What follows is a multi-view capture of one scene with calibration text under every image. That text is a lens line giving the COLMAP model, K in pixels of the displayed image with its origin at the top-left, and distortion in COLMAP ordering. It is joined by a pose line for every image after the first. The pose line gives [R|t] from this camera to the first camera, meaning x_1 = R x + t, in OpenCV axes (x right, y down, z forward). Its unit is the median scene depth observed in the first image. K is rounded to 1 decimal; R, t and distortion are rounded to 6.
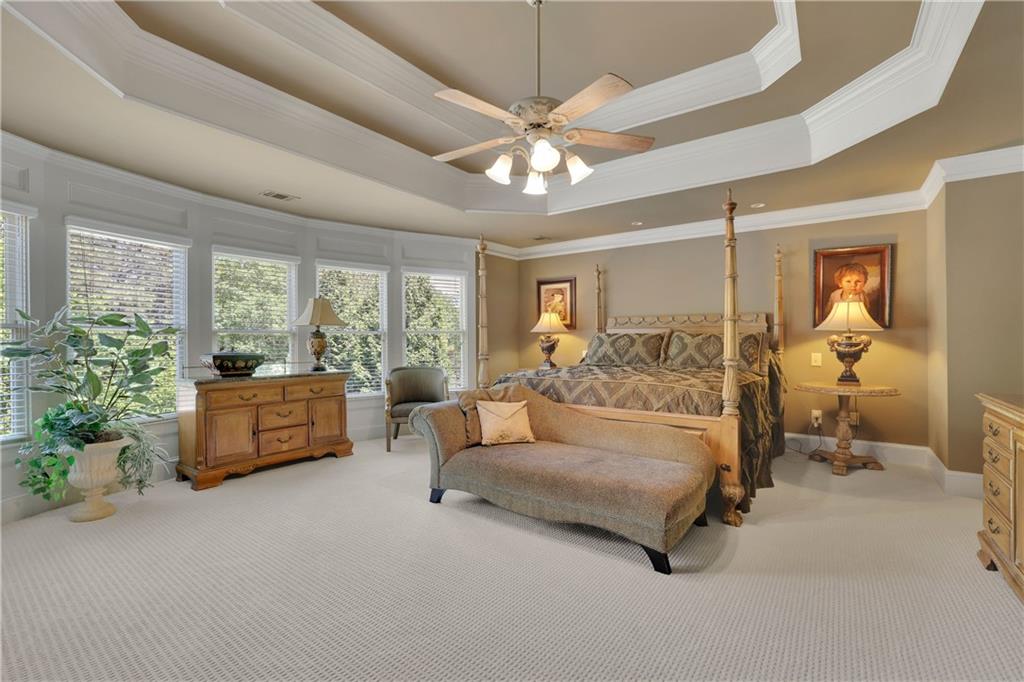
lens RADIAL K [[449.3, 0, 509.4], [0, 449.3, 340.2], [0, 0, 1]] dist [-0.021471, 0.005351]
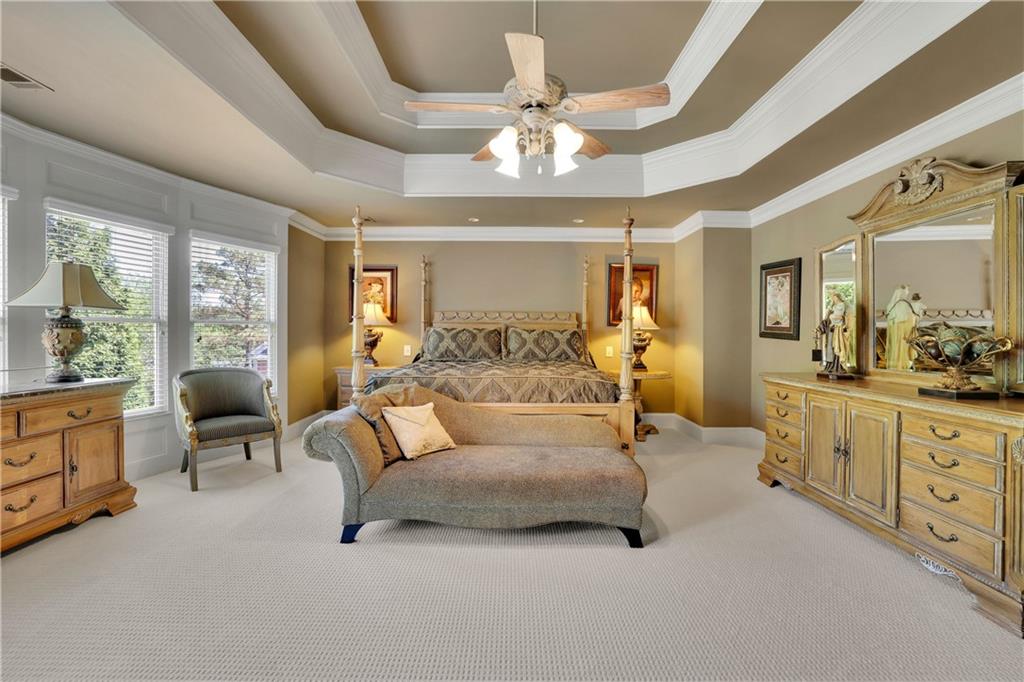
lens RADIAL K [[449.3, 0, 514.8], [0, 449.3, 336.7], [0, 0, 1]] dist [-0.021471, 0.005351]
pose [[0.808514, 0.004768, 0.588457, -0.292832], [-0.008140, 0.999962, 0.003081, -0.000227], [-0.588420, -0.007281, 0.808522, 0.153330]]
